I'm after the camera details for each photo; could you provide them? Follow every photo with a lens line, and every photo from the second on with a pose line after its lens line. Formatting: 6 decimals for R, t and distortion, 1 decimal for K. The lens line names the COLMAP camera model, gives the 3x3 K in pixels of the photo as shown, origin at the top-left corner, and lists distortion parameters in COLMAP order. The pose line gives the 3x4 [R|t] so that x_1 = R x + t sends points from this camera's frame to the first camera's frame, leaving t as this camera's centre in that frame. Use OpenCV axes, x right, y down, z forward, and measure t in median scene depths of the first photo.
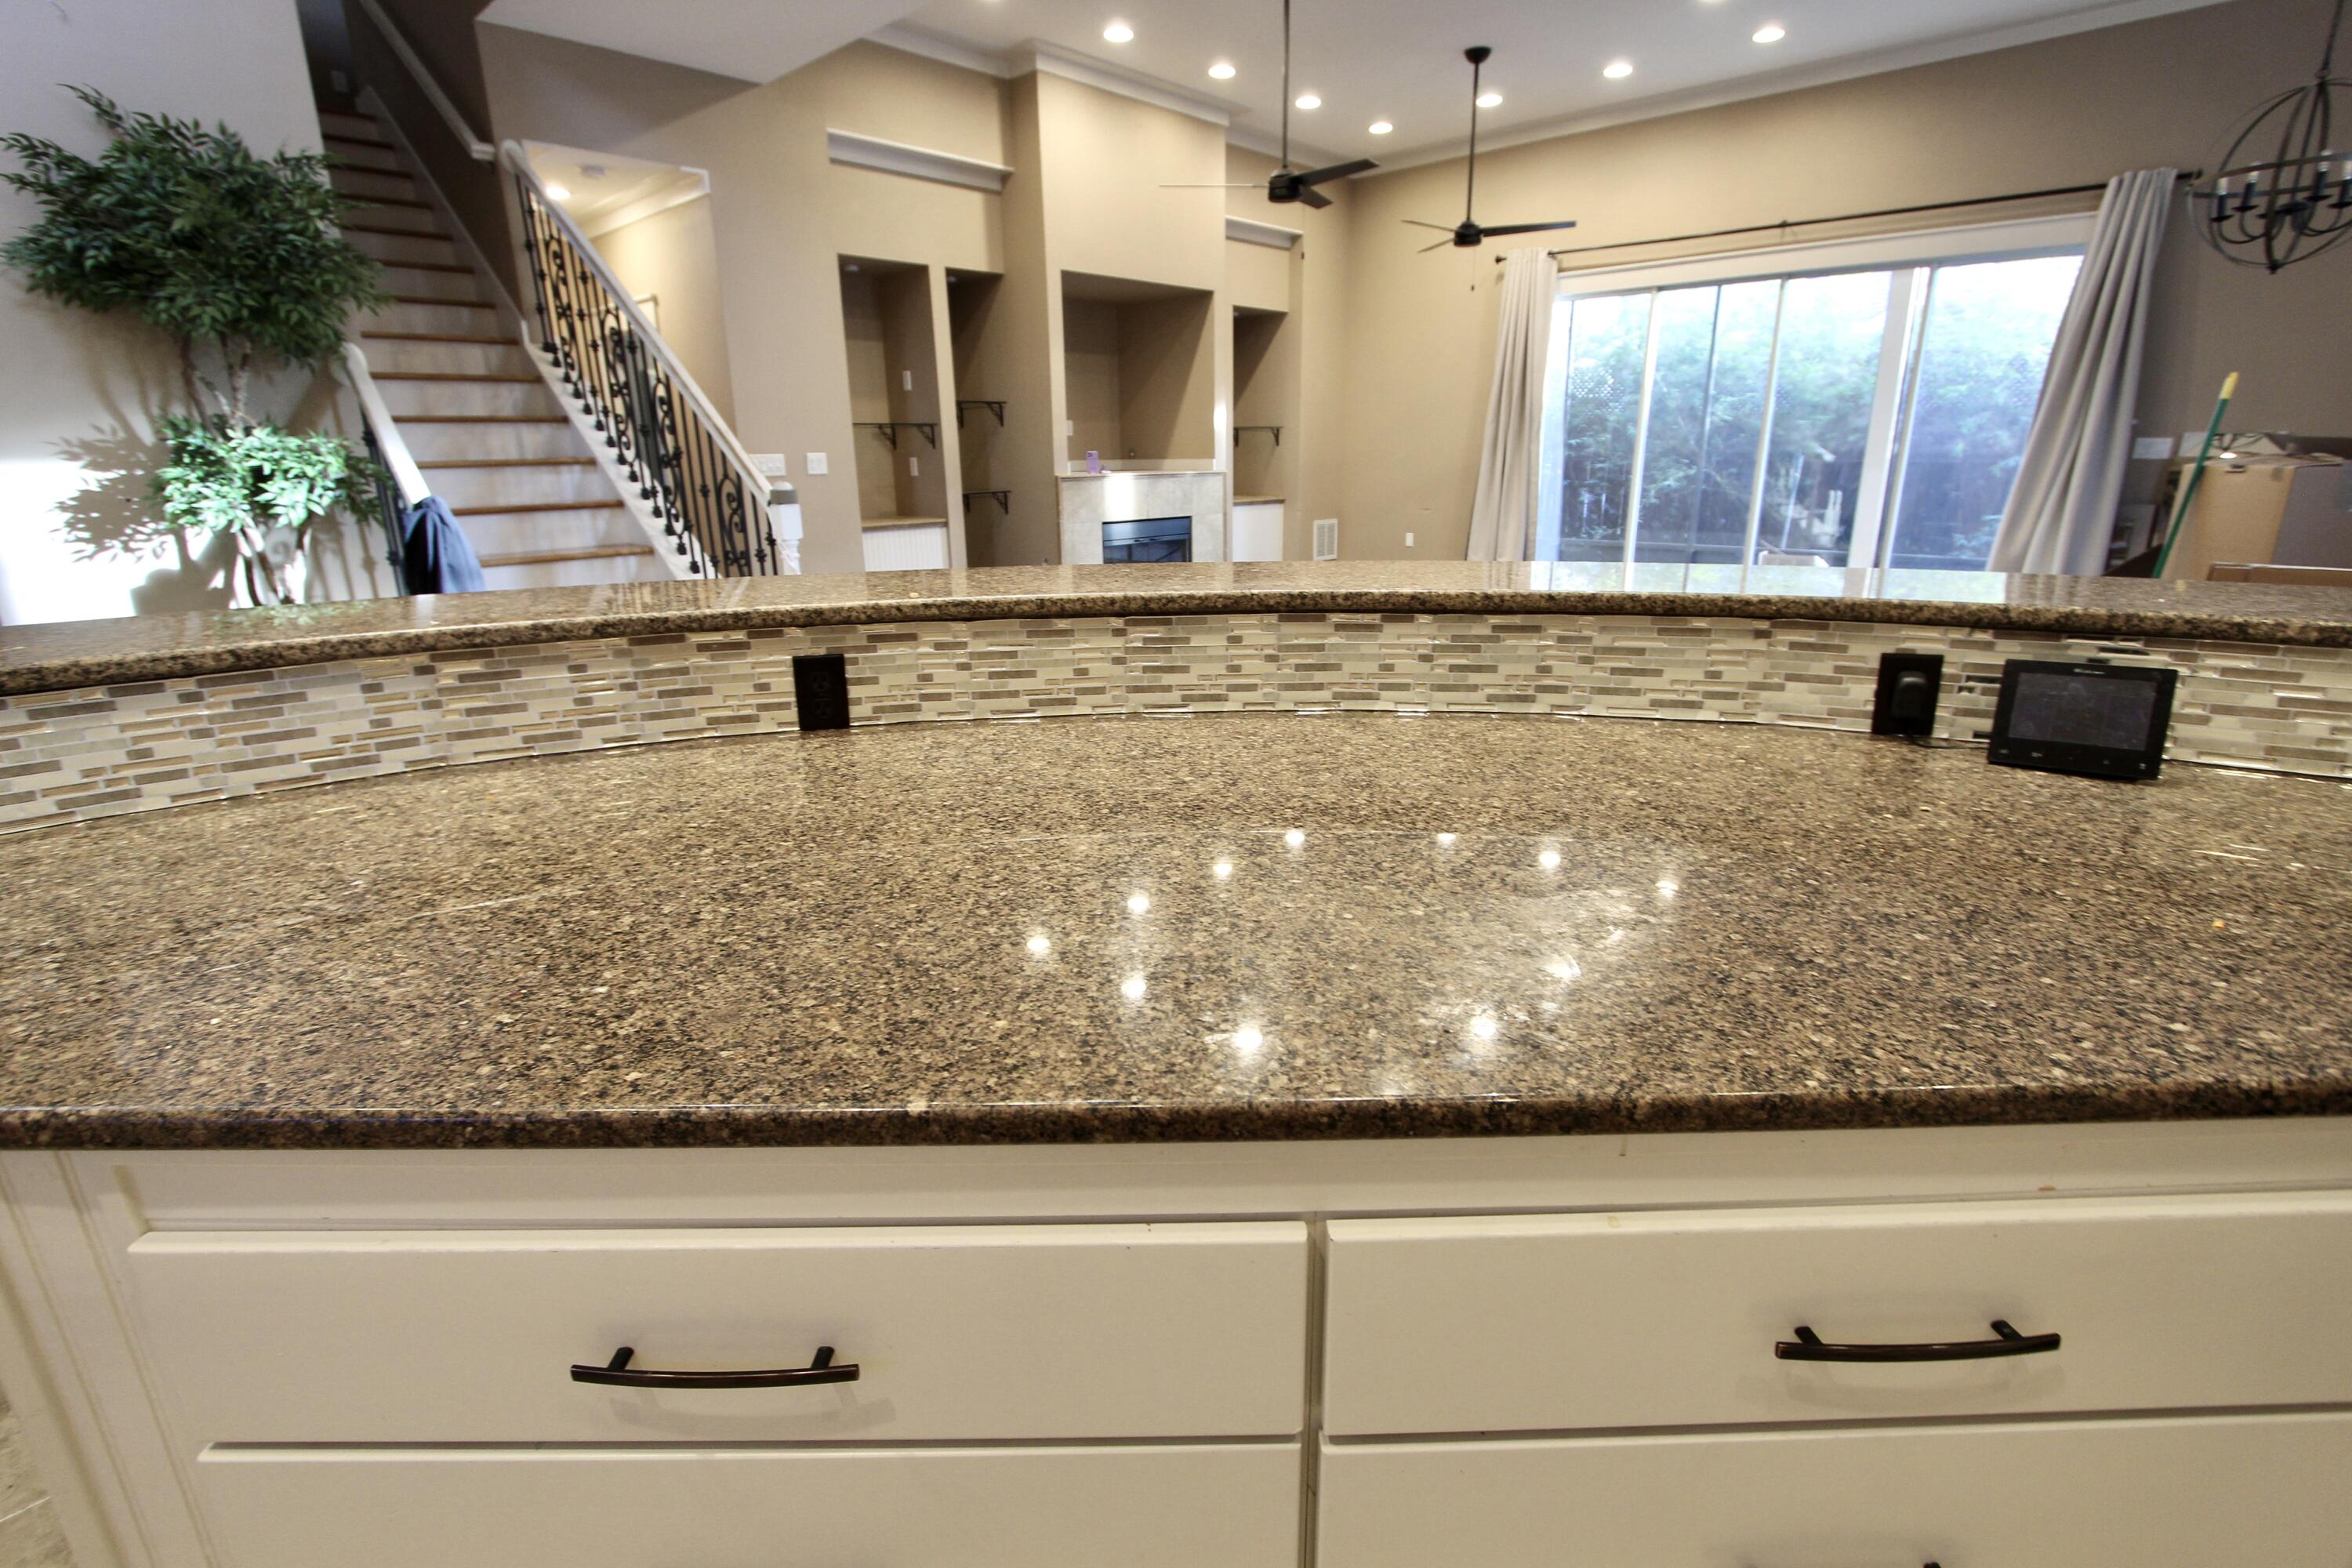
lens RADIAL K [[1093.0, 0, 1169.7], [0, 1093.0, 781.5], [0, 0, 1]] dist [-0.014583, 0.001490]
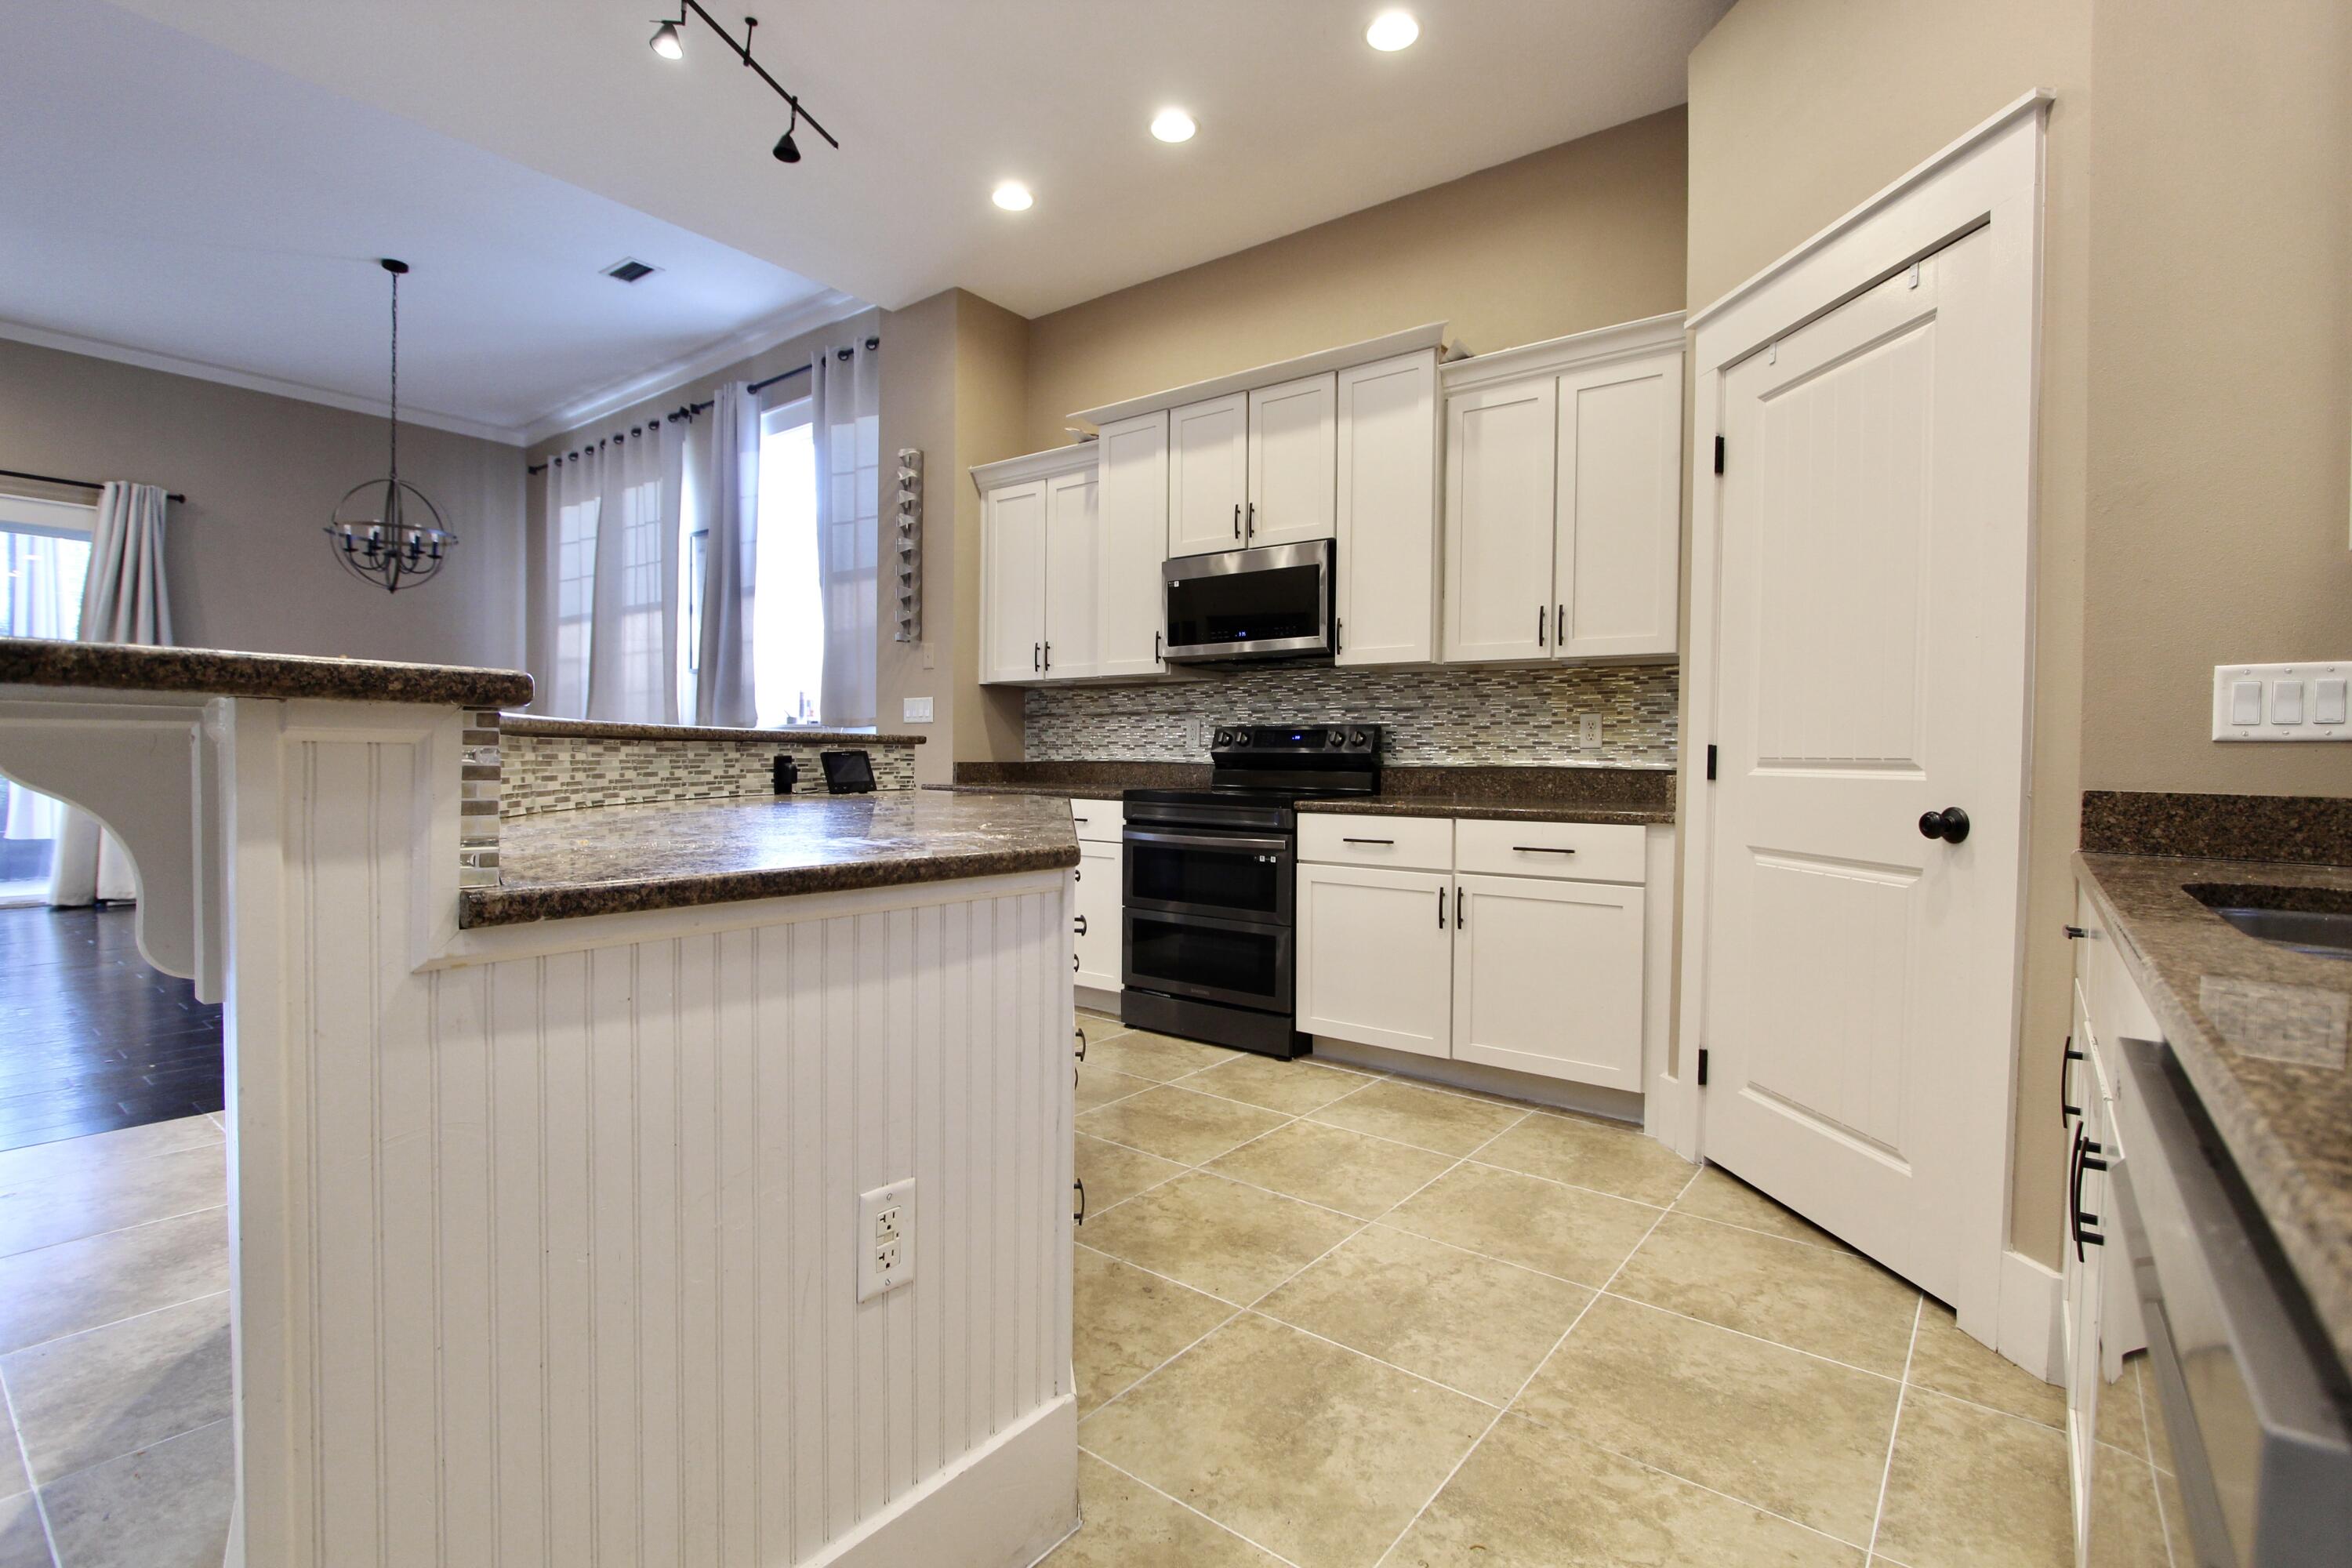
lens RADIAL K [[1093.0, 0, 1172.6], [0, 1093.0, 774.6], [0, 0, 1]] dist [-0.014583, 0.001490]
pose [[-0.093680, -0.004007, 0.995594, -1.741962], [0.276570, 0.960529, 0.029889, 0.078204], [-0.956417, 0.278152, -0.088874, 0.498132]]
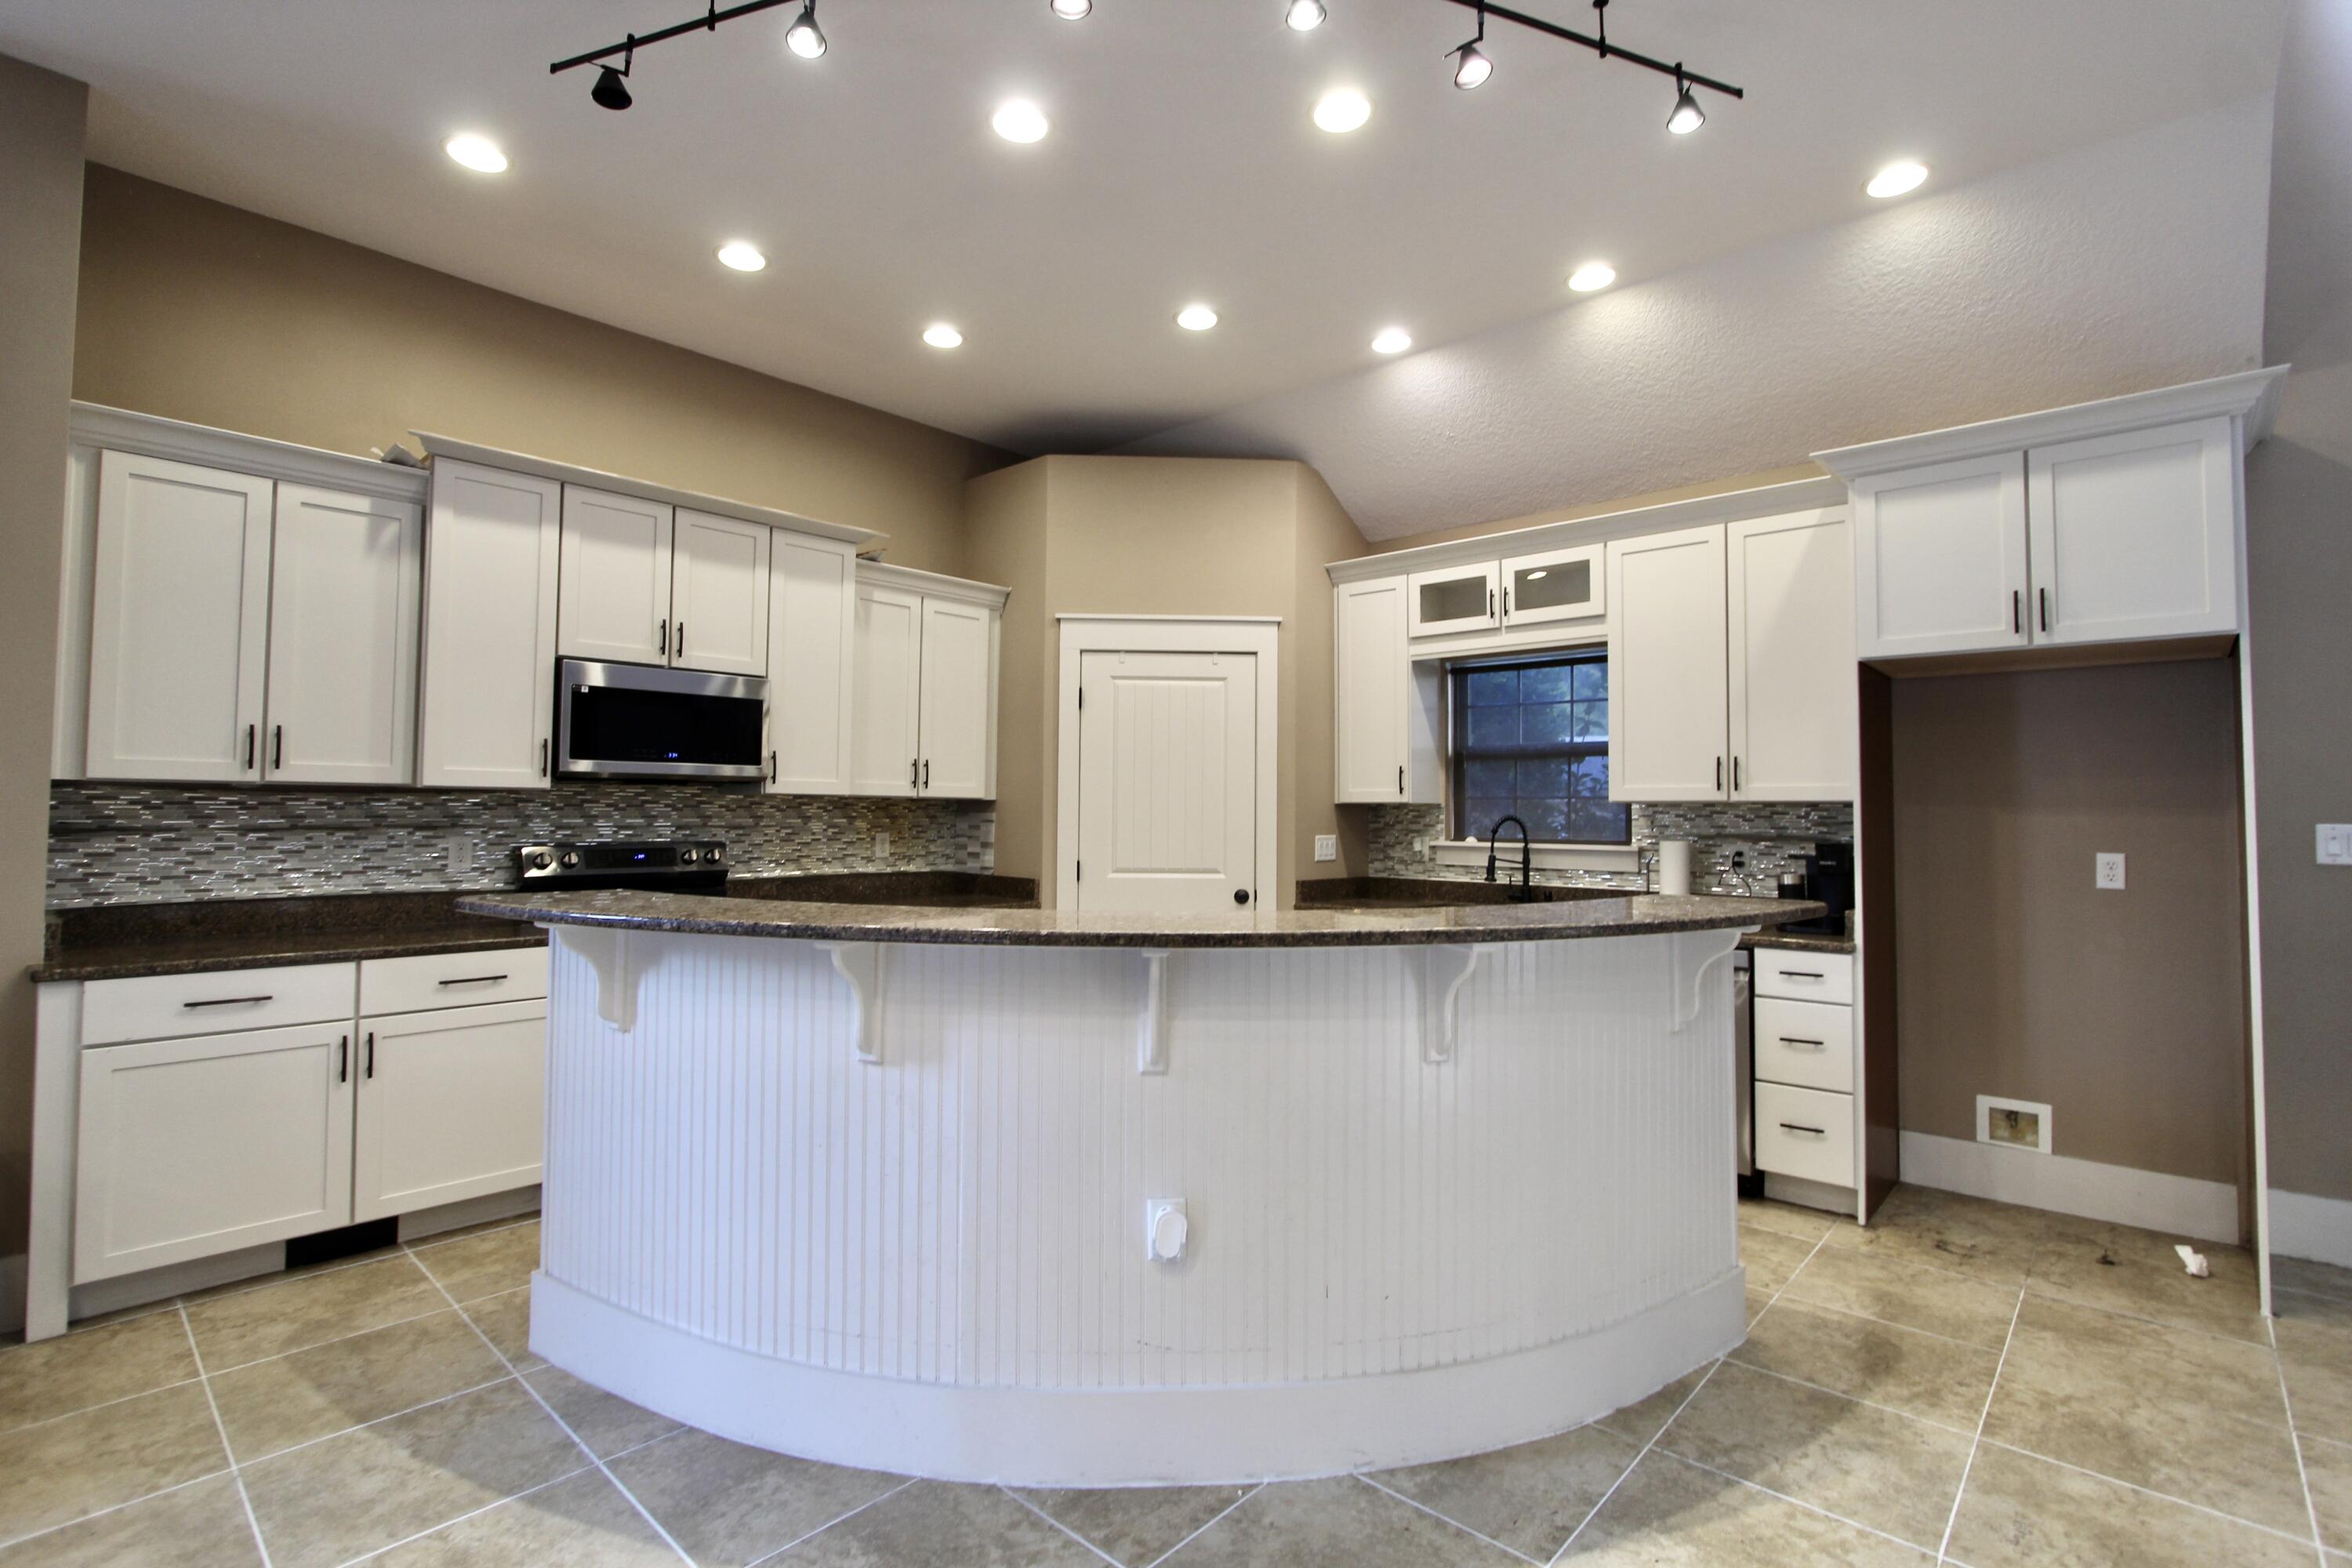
lens RADIAL K [[1093.0, 0, 1172.0], [0, 1093.0, 771.2], [0, 0, 1]] dist [-0.014583, 0.001490]
pose [[-0.999810, 0.004475, -0.018995, 0.066174], [-0.000478, 0.967439, 0.253105, -0.899520], [0.019509, 0.253066, -0.967252, 2.921008]]
